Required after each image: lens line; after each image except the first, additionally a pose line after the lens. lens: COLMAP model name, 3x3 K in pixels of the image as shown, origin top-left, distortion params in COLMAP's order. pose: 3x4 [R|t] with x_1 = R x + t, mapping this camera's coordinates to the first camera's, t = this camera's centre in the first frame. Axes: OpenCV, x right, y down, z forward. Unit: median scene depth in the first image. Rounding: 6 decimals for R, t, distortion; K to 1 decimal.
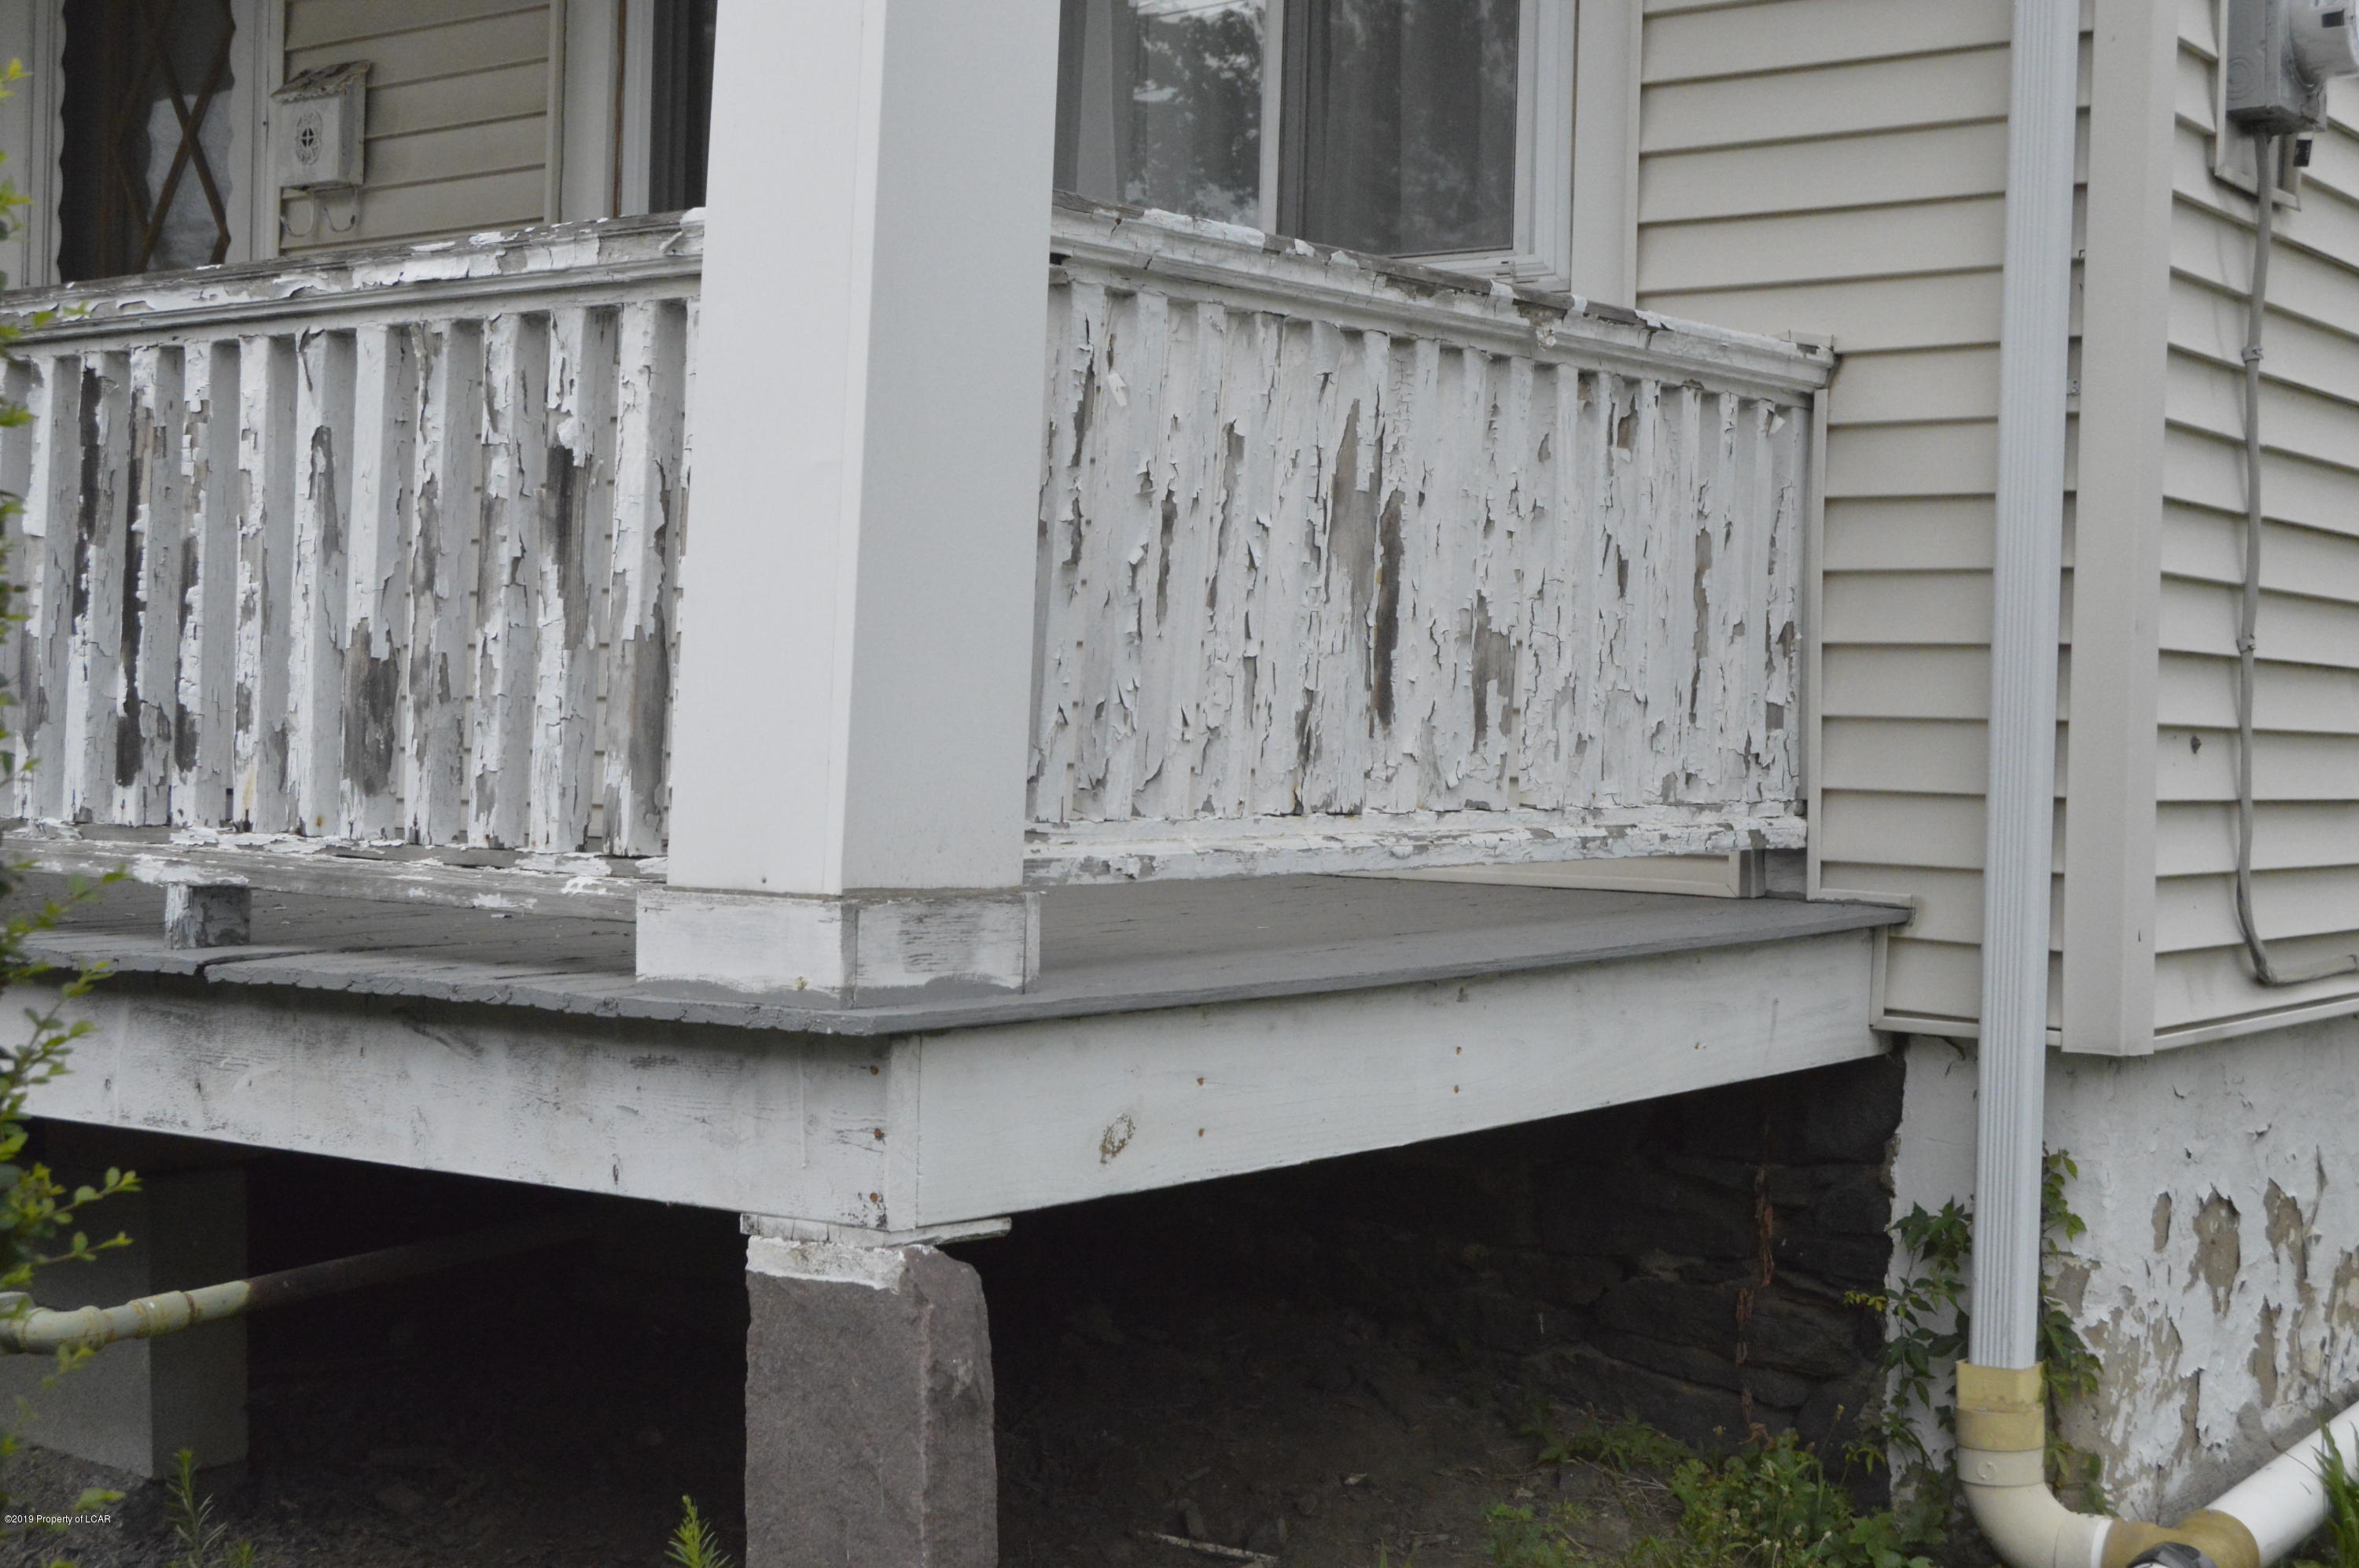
lens RADIAL K [[3215.2, 0, 1187.8], [0, 3215.2, 778.6], [0, 0, 1]] dist [-0.007532, 0.000000]
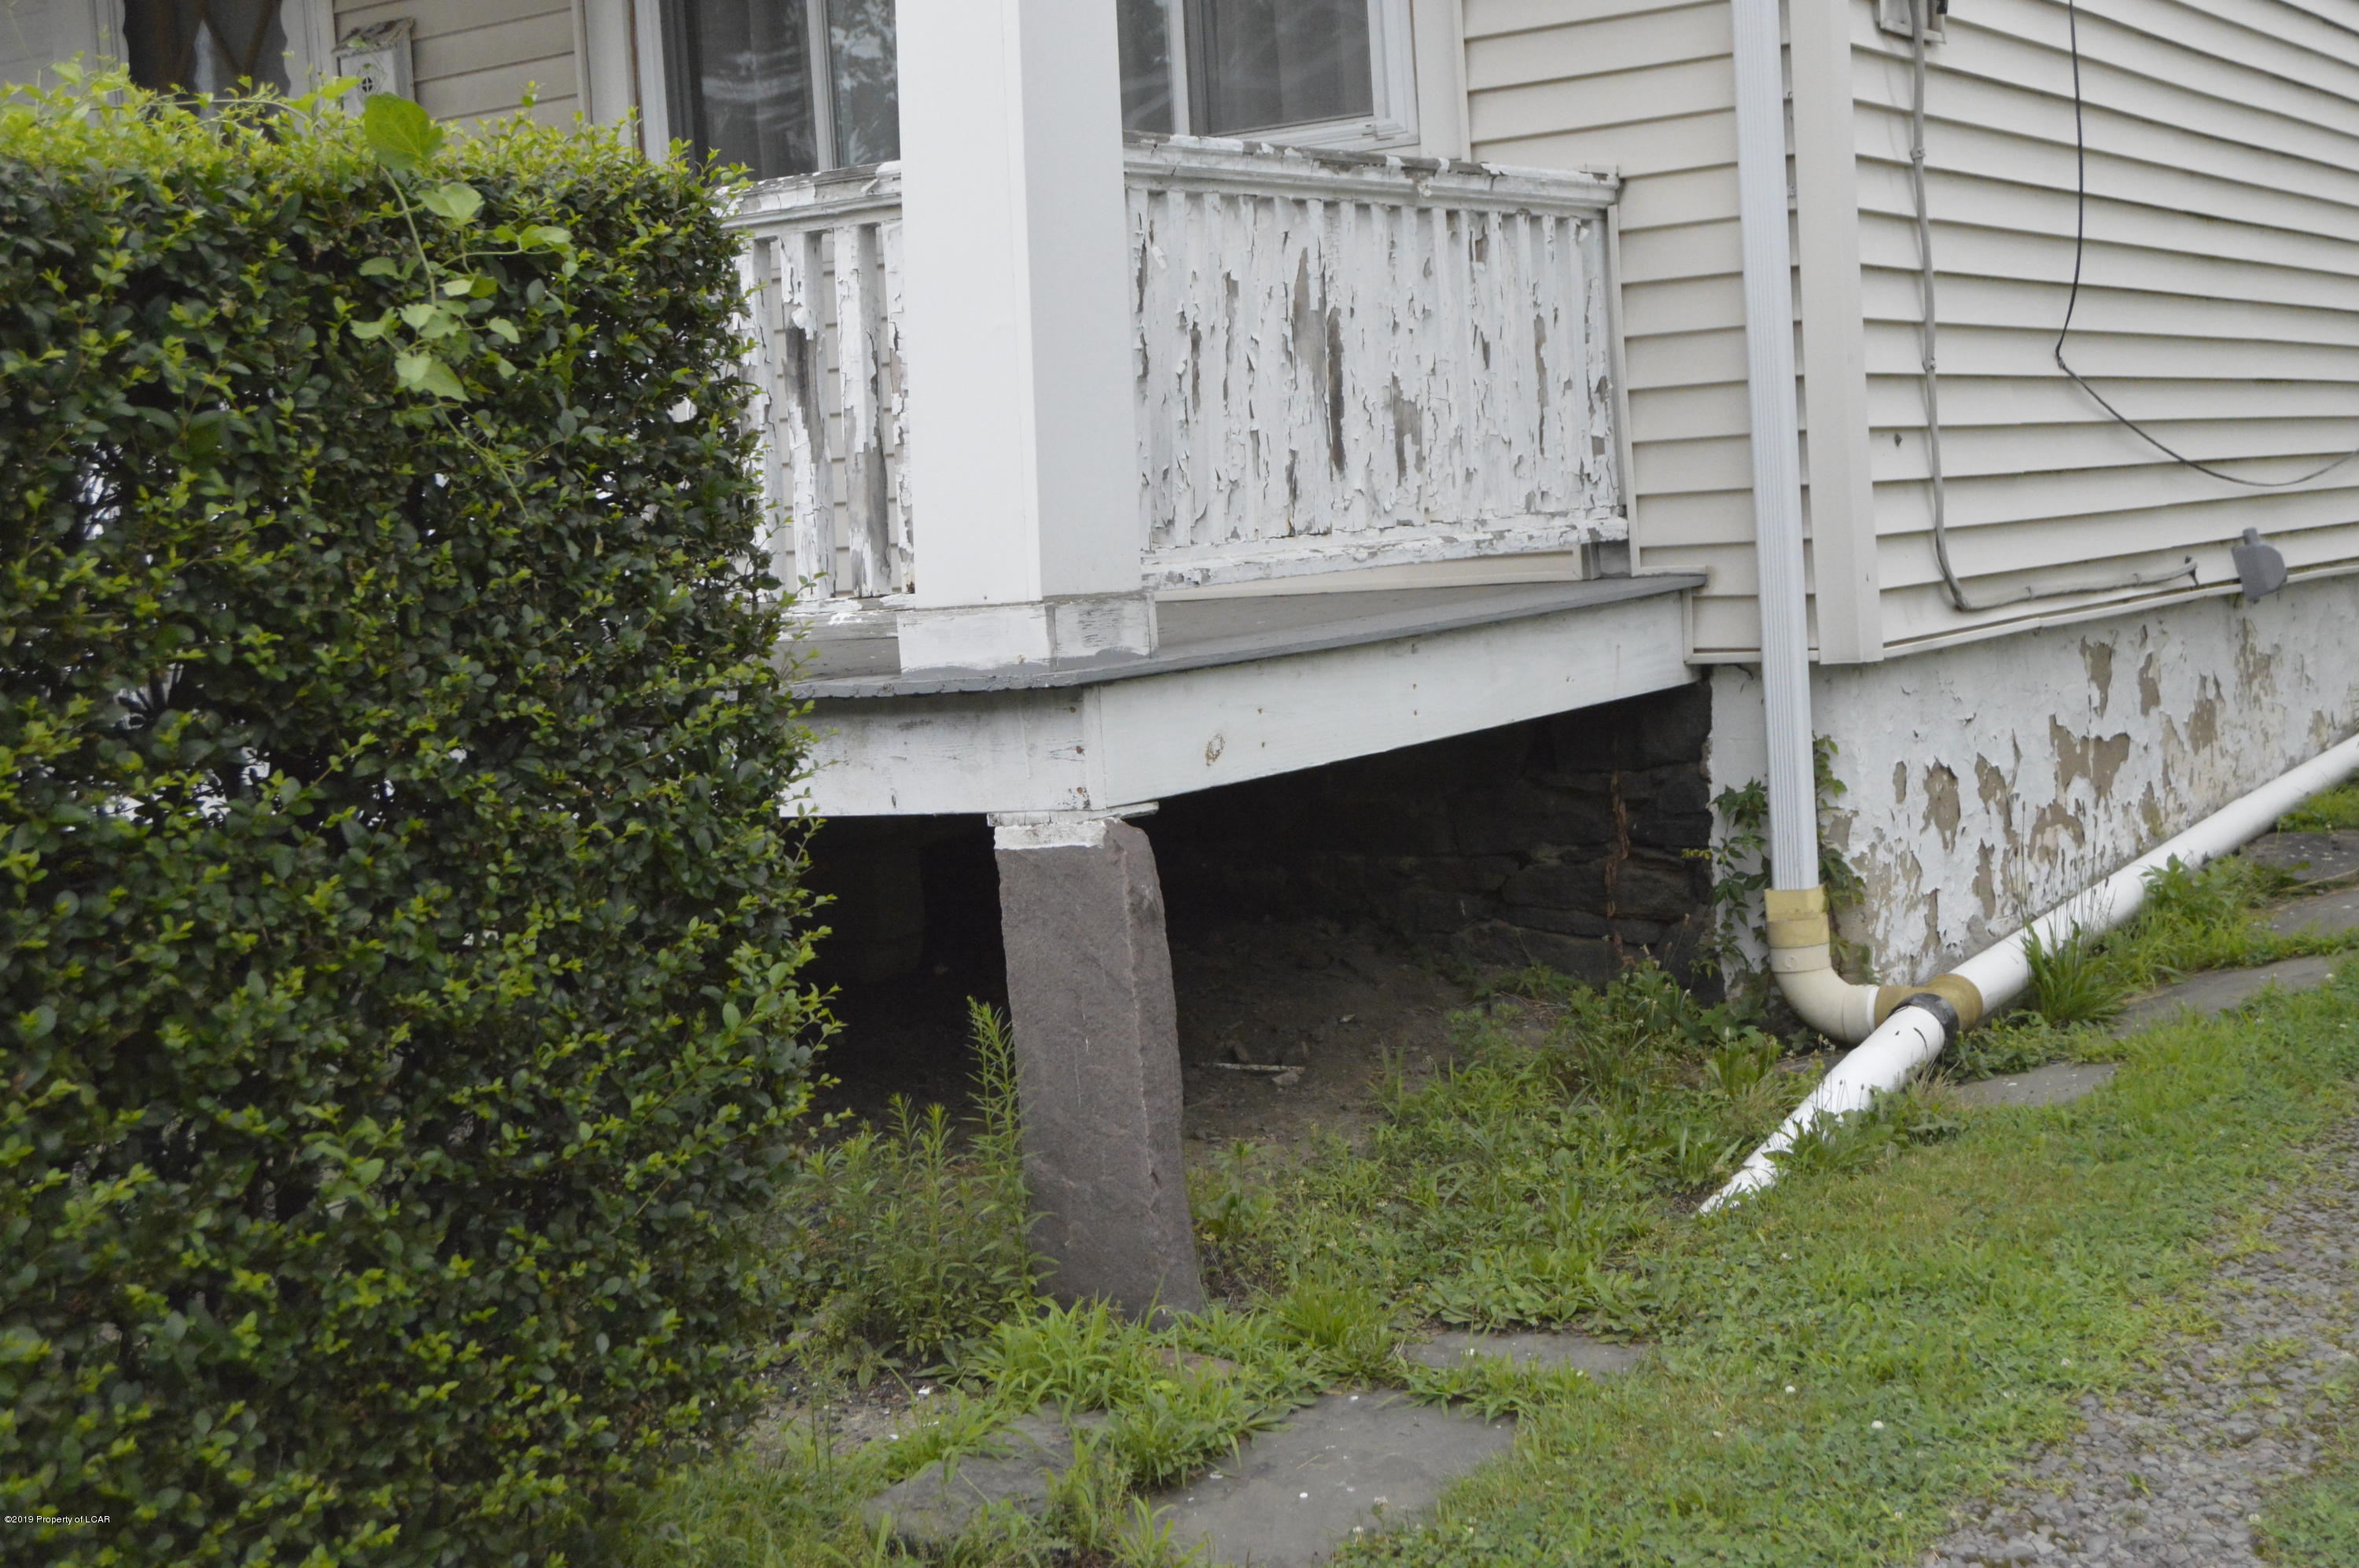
lens RADIAL K [[3215.2, 0, 1194.6], [0, 3215.2, 767.9], [0, 0, 1]] dist [-0.007532, 0.000000]
pose [[0.993499, -0.092857, 0.065866, -0.100523], [0.088834, 0.994140, 0.061591, 0.019090], [-0.071199, -0.055339, 0.995926, -0.398522]]
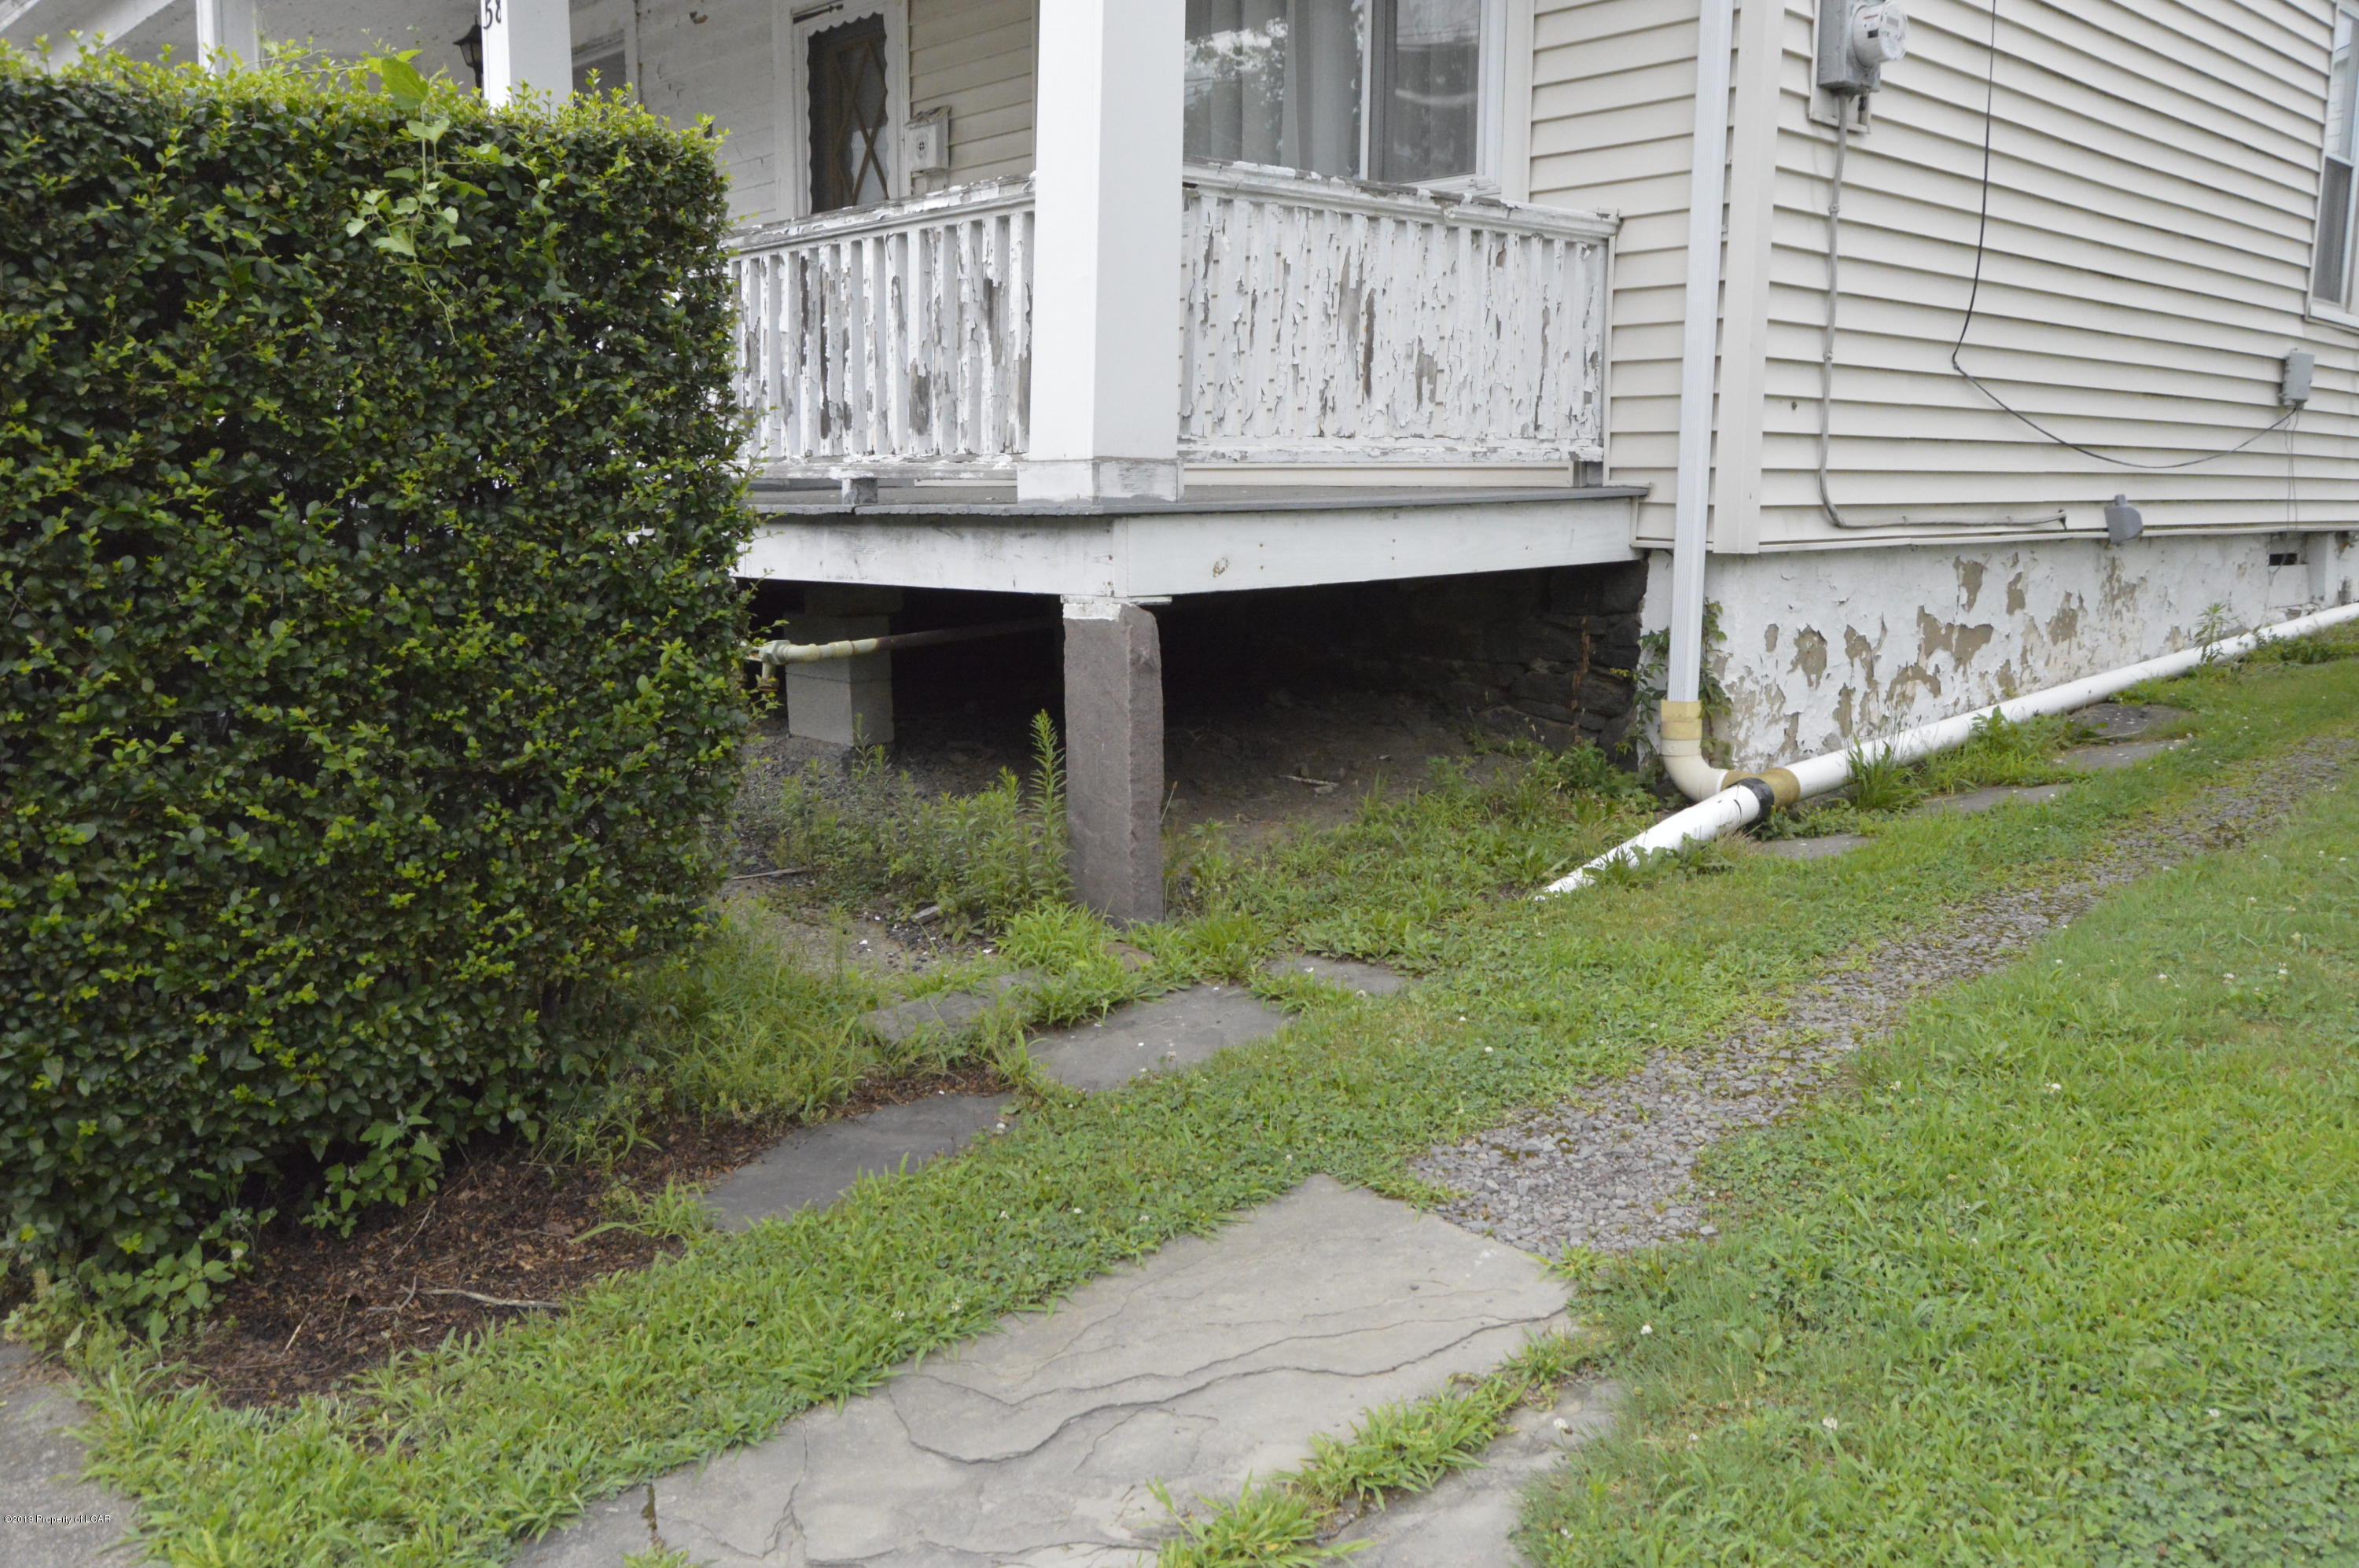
lens RADIAL K [[1868.1, 0, 1177.6], [0, 1868.1, 769.1], [0, 0, 1]] dist [-0.020258, 0.022851]
pose [[0.985545, 0.004853, -0.169343, 0.135987], [0.018223, 0.990754, 0.134445, 0.055628], [0.168430, -0.135587, 0.976344, -0.278556]]
